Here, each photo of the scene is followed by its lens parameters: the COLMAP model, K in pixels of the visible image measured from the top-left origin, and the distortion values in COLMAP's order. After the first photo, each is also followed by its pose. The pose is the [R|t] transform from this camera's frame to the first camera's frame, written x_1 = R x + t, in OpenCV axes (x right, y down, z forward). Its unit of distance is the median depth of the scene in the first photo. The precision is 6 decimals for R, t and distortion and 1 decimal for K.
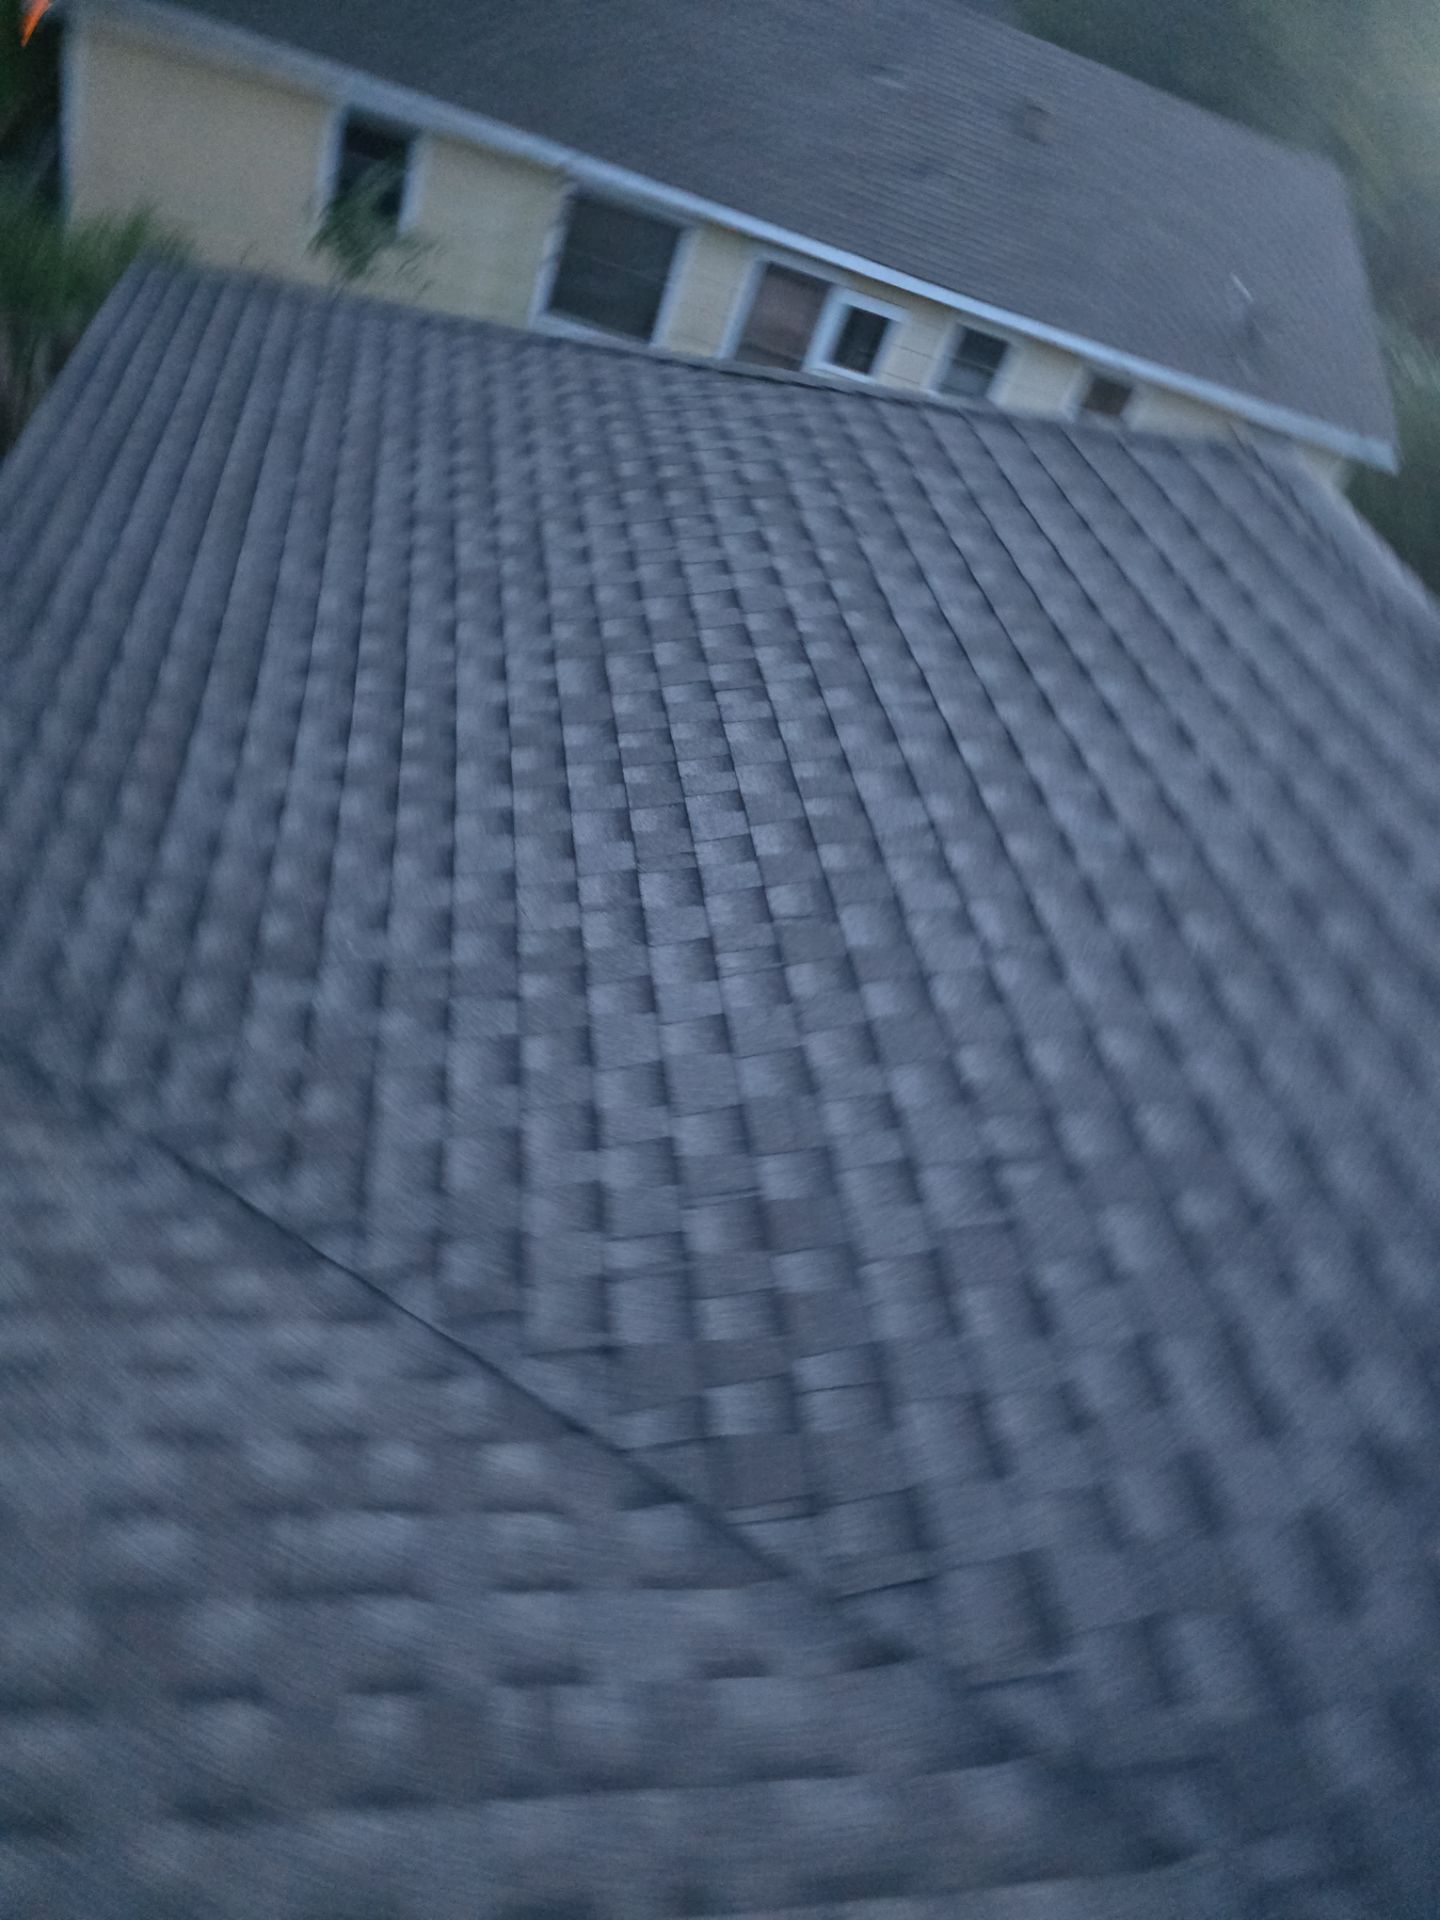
lens RADIAL K [[1273.8, 0, 724.4], [0, 1273.8, 970.3], [0, 0, 1]] dist [0.047629, -0.048854]
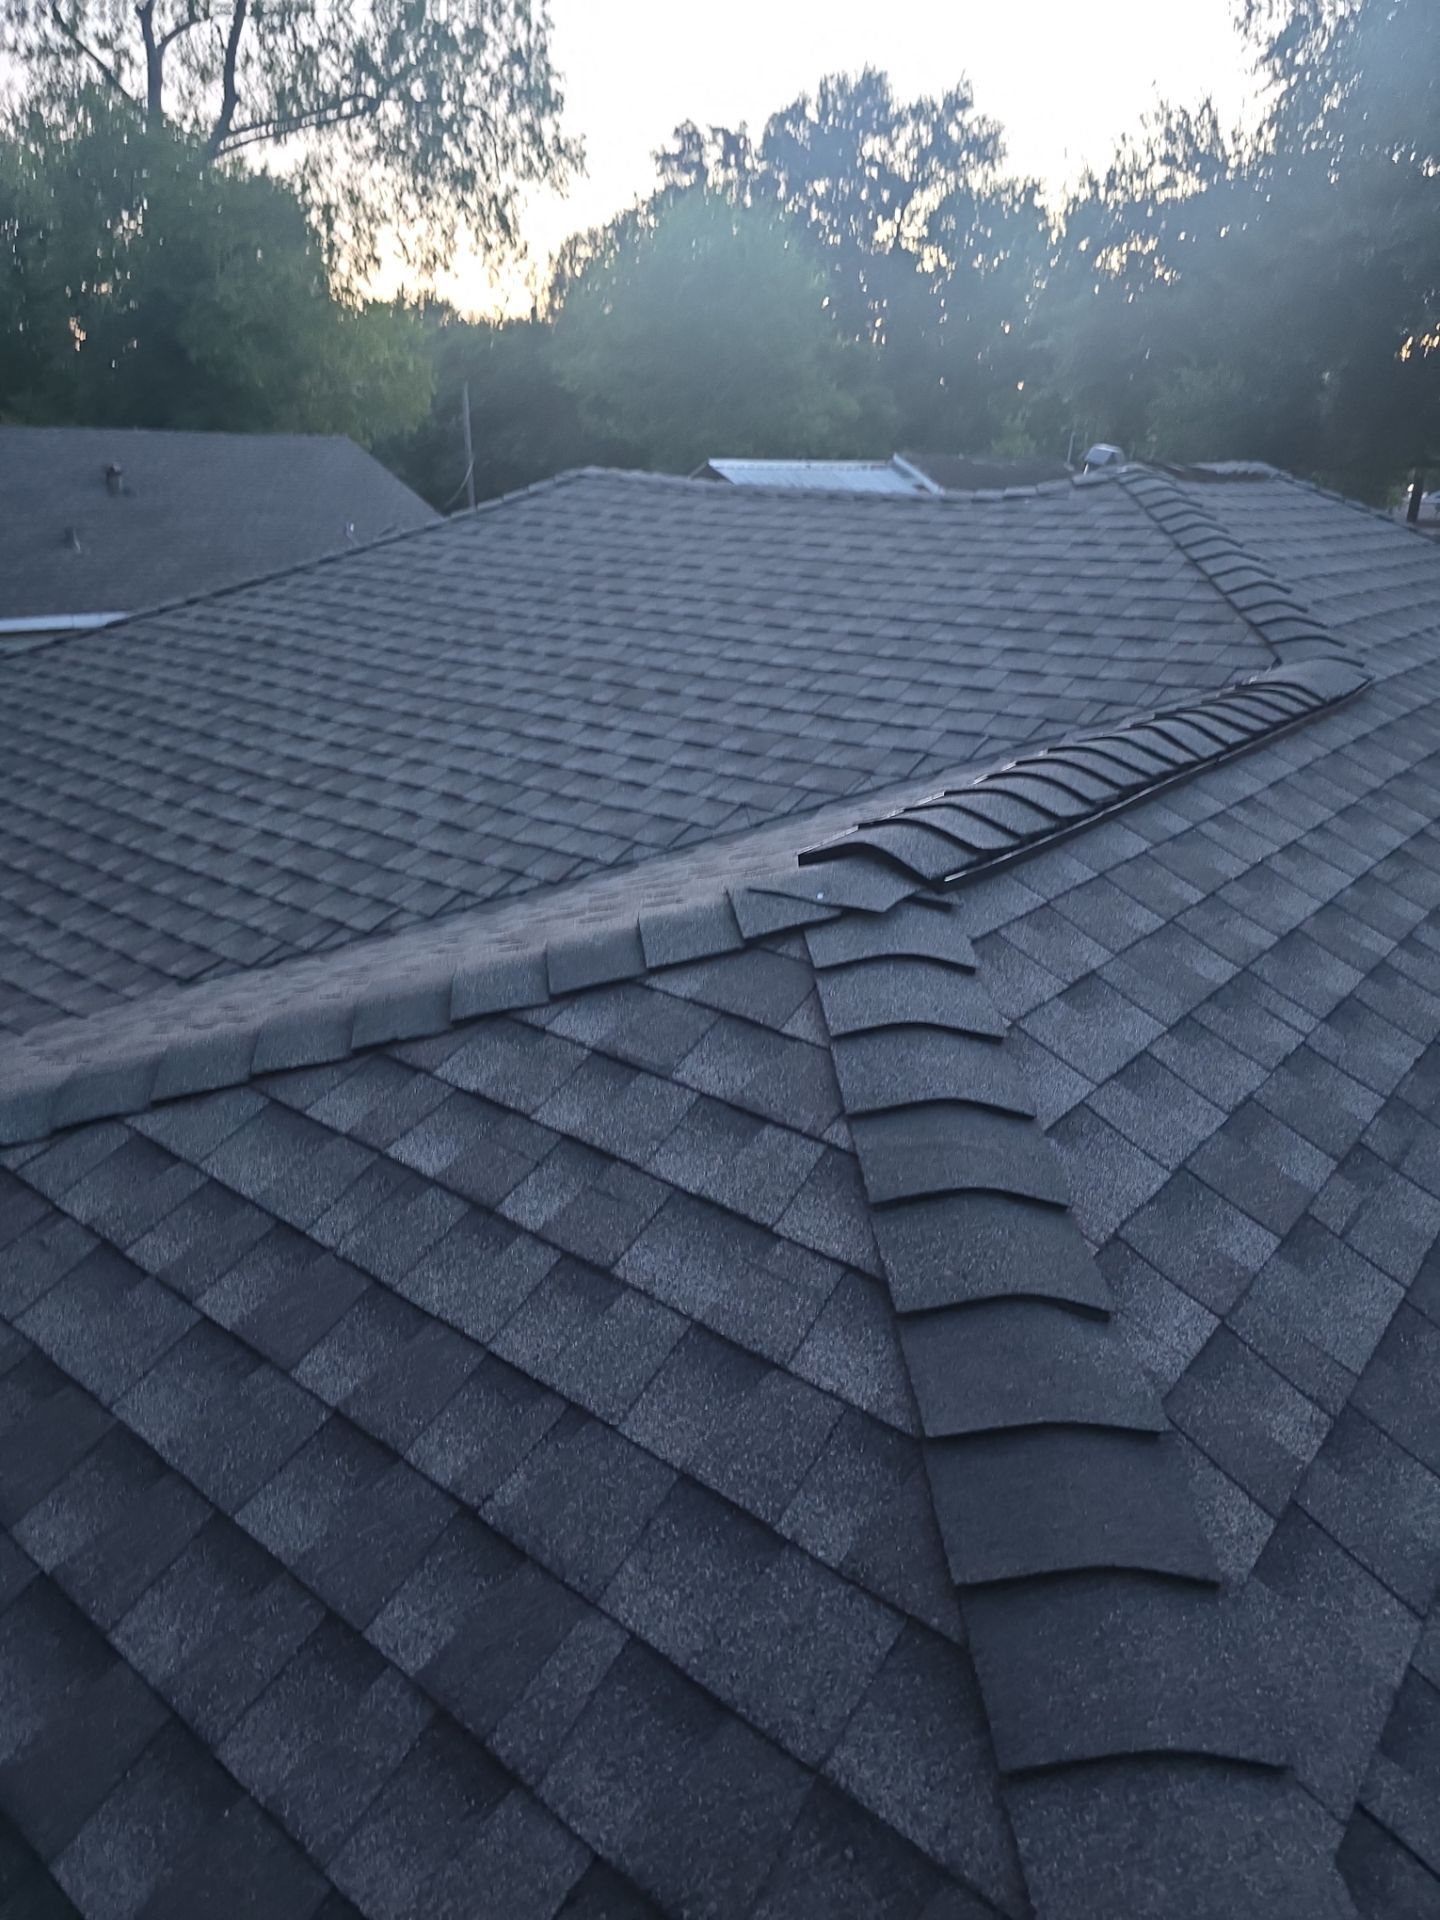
lens RADIAL K [[1273.8, 0, 715.5], [0, 1273.8, 978.6], [0, 0, 1]] dist [0.047629, -0.048854]
pose [[0.705292, -0.518674, 0.483260, -0.899158], [0.608671, 0.792525, -0.037721, 0.415061], [-0.363431, 0.320751, 0.874664, -0.450167]]
